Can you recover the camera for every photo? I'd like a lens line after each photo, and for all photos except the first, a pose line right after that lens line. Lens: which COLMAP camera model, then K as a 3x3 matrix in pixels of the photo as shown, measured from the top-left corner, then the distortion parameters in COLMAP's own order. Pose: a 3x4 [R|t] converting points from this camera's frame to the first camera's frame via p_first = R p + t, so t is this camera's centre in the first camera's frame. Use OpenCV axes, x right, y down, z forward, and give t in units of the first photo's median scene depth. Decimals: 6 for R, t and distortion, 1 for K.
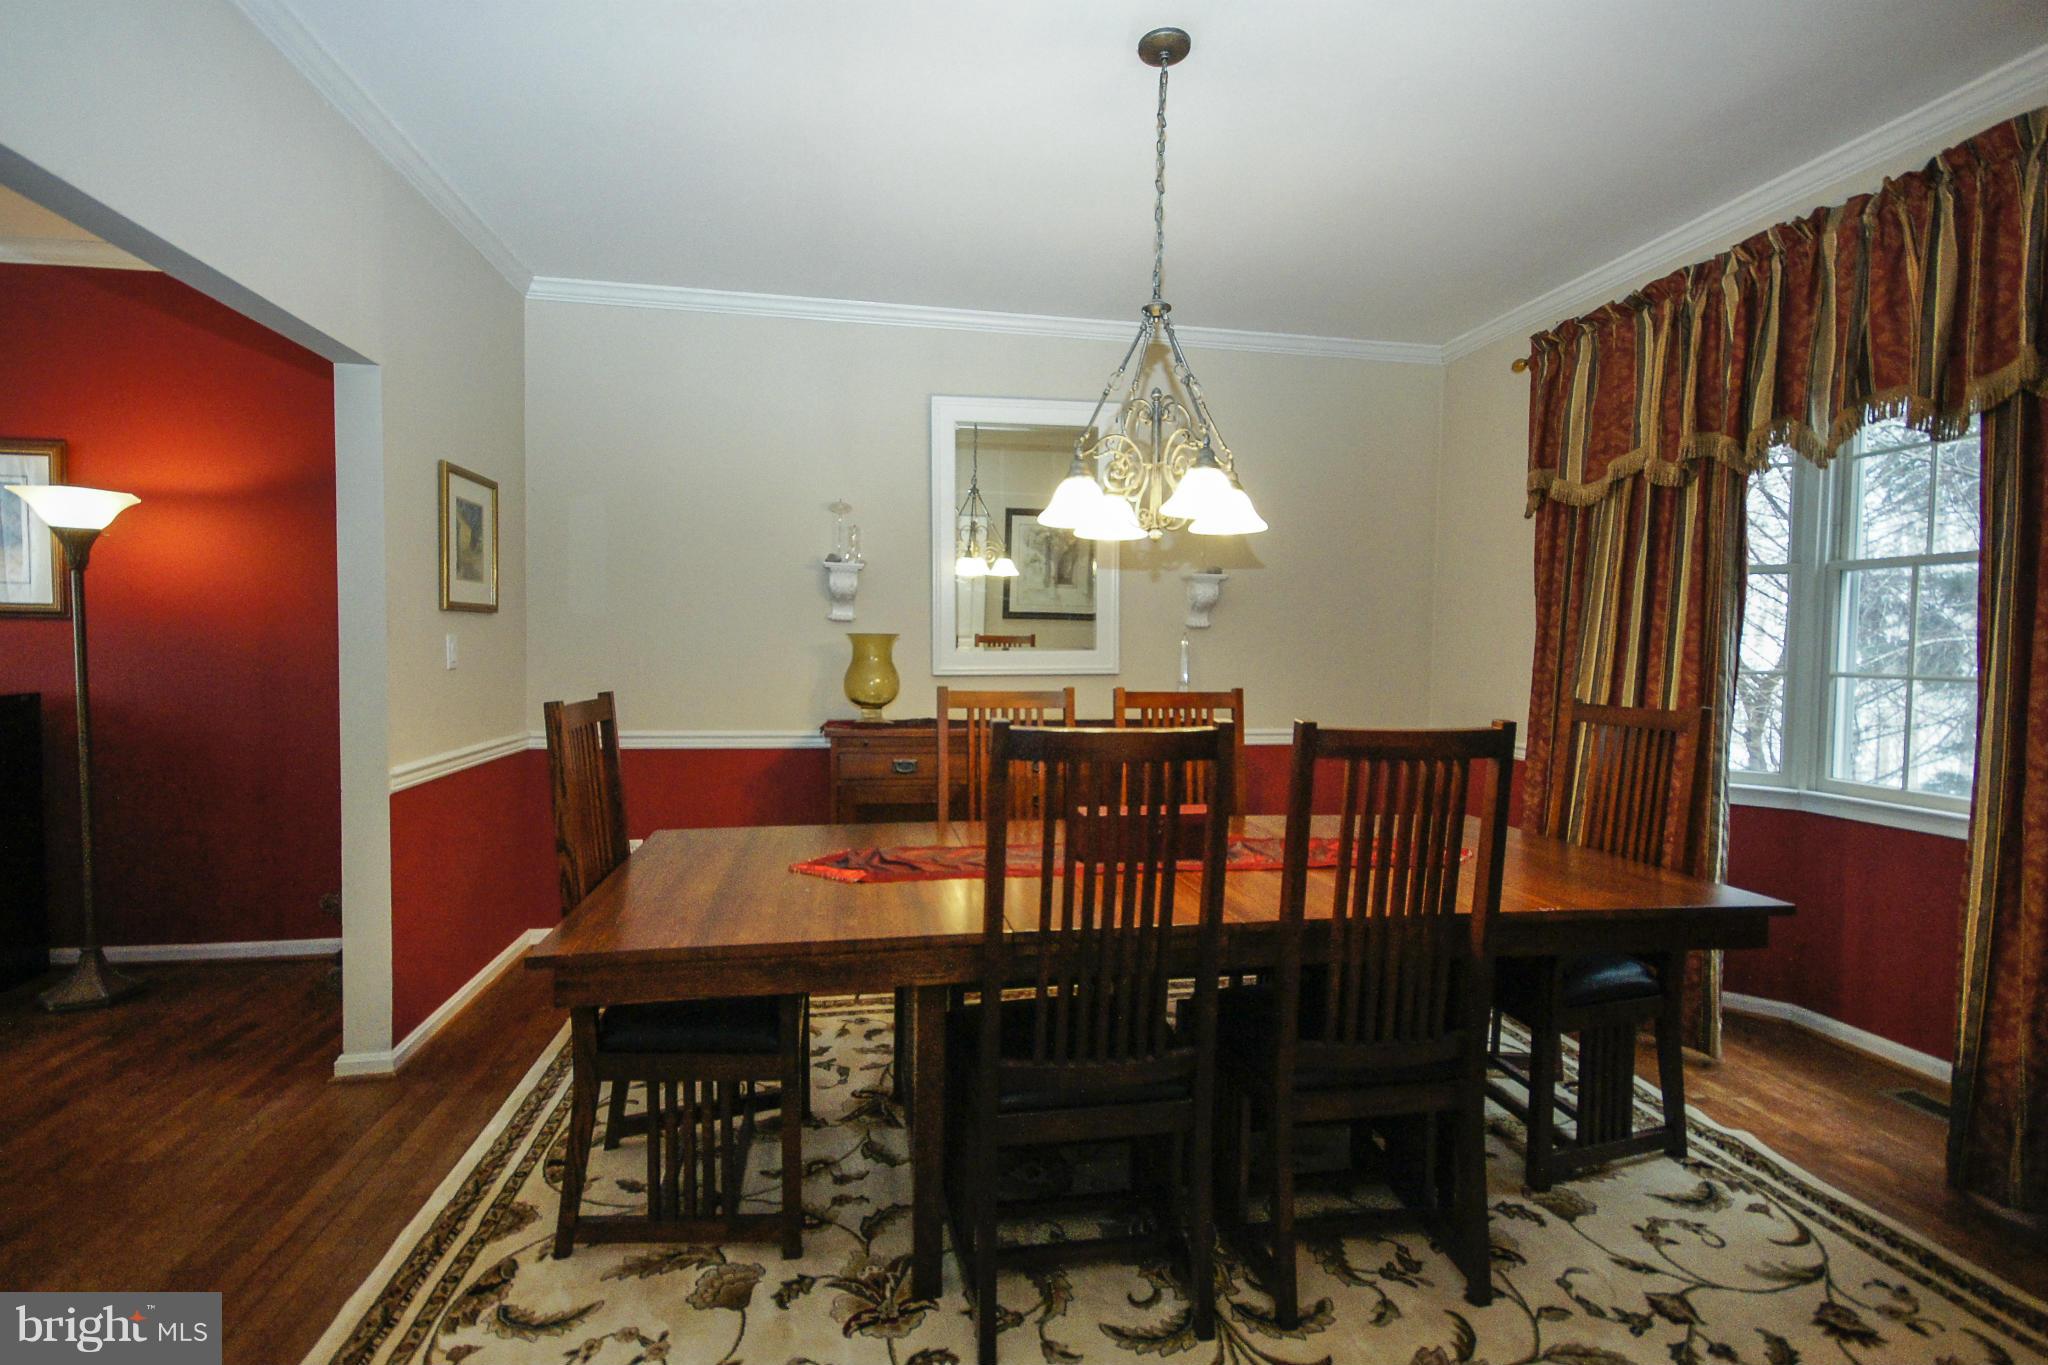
lens RADIAL K [[905.6, 0, 1015.7], [0, 905.6, 676.6], [0, 0, 1]] dist [-0.001161, -0.000289]
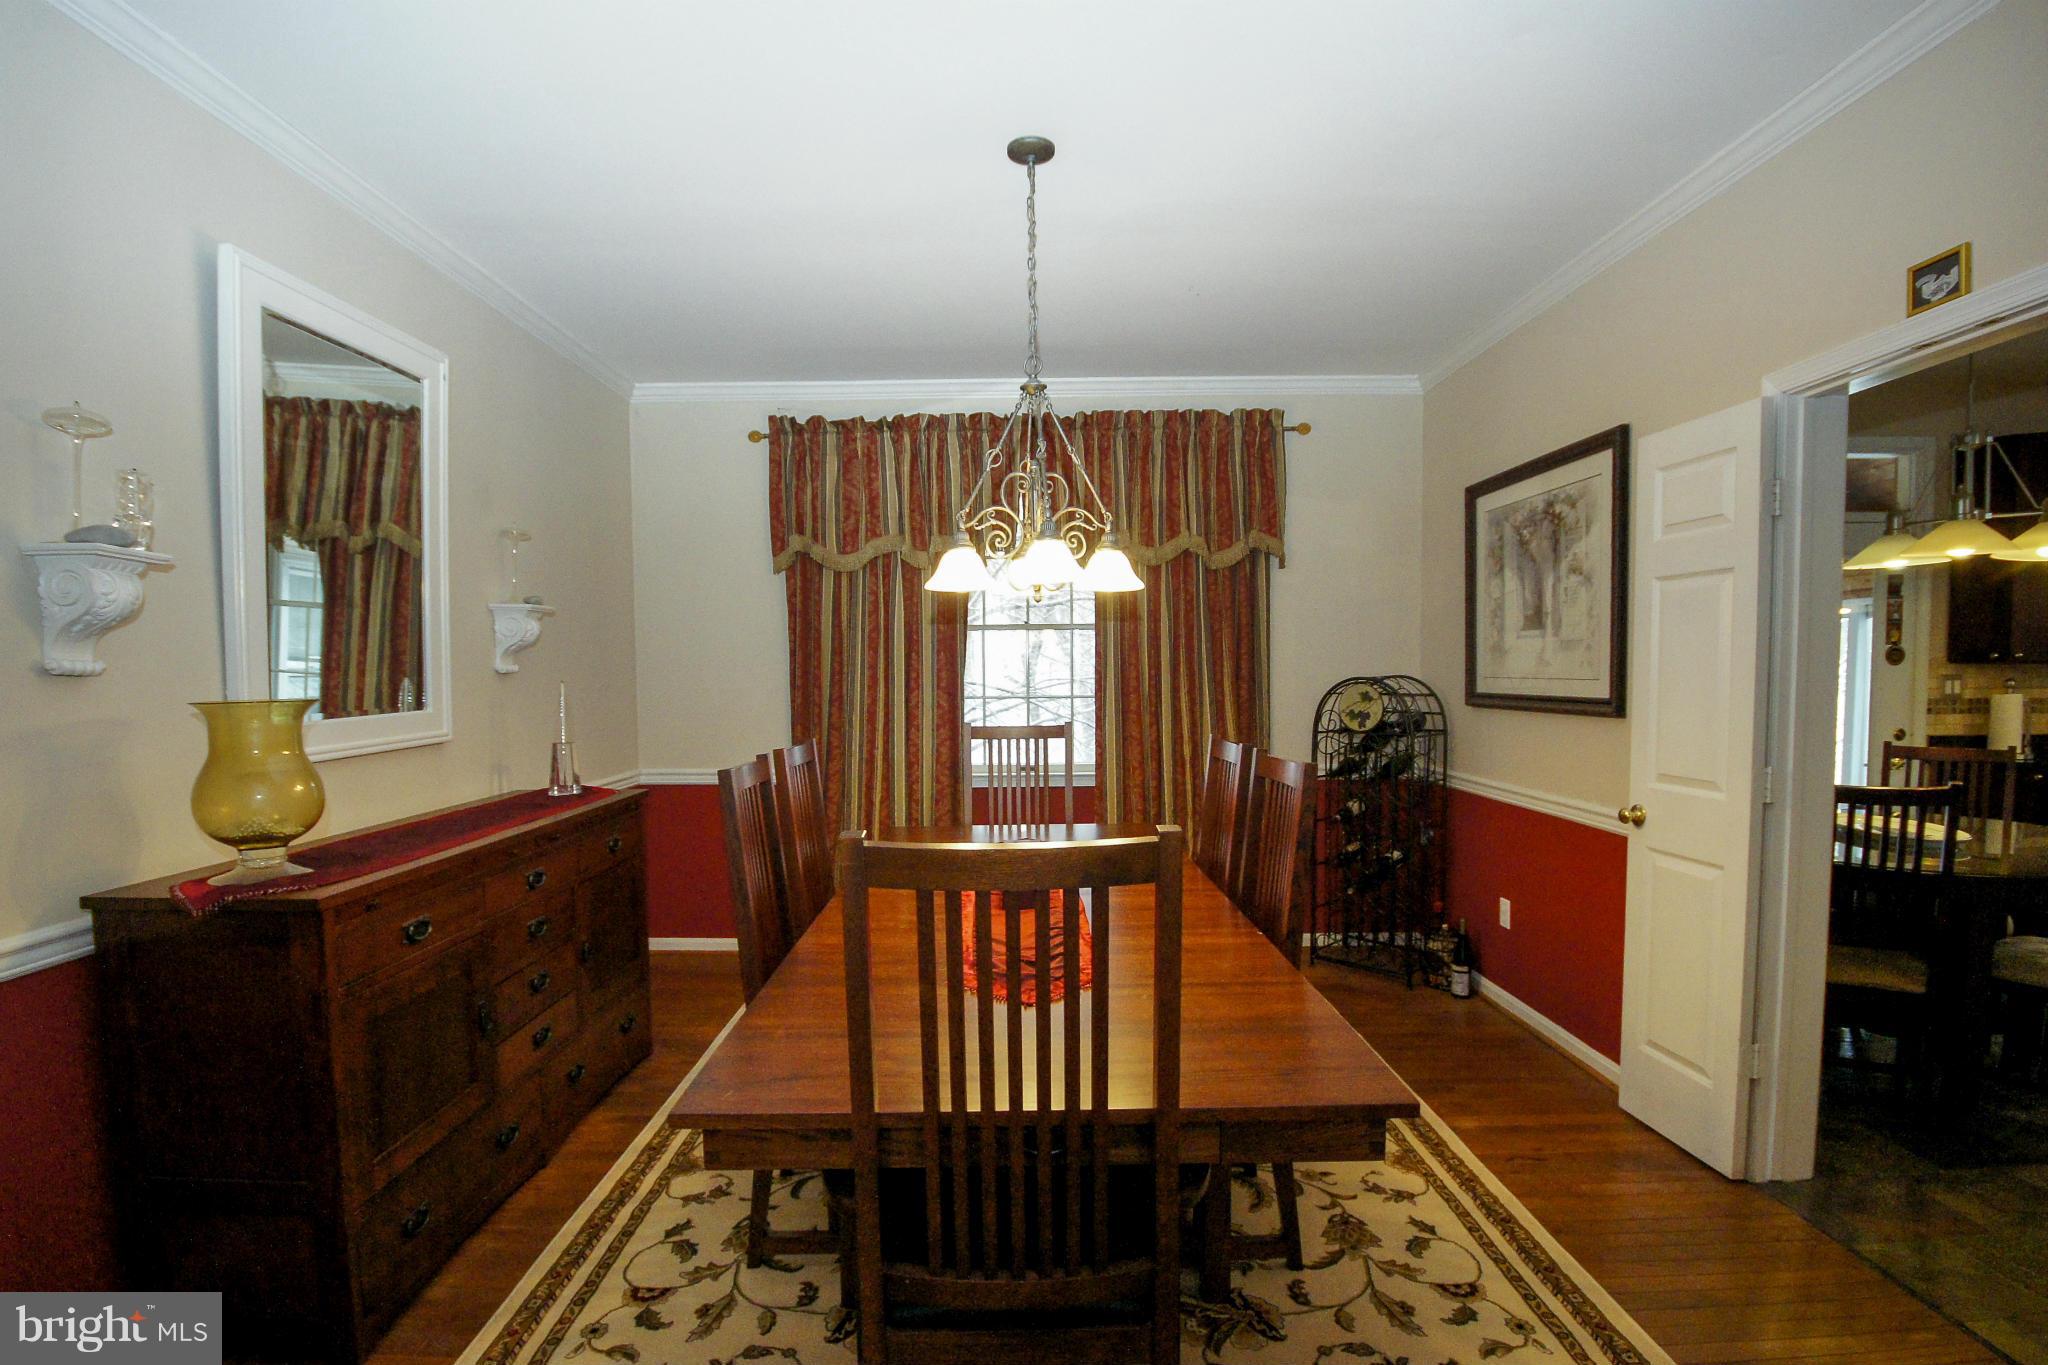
lens RADIAL K [[948.1, 0, 1027.6], [0, 948.1, 725.9], [0, 0, 1]] dist [-0.036214, 0.000038]
pose [[0.176696, -0.070654, 0.981726, -0.694800], [0.045857, 0.996928, 0.063494, -0.053193], [-0.983197, 0.033800, 0.179393, 0.577543]]
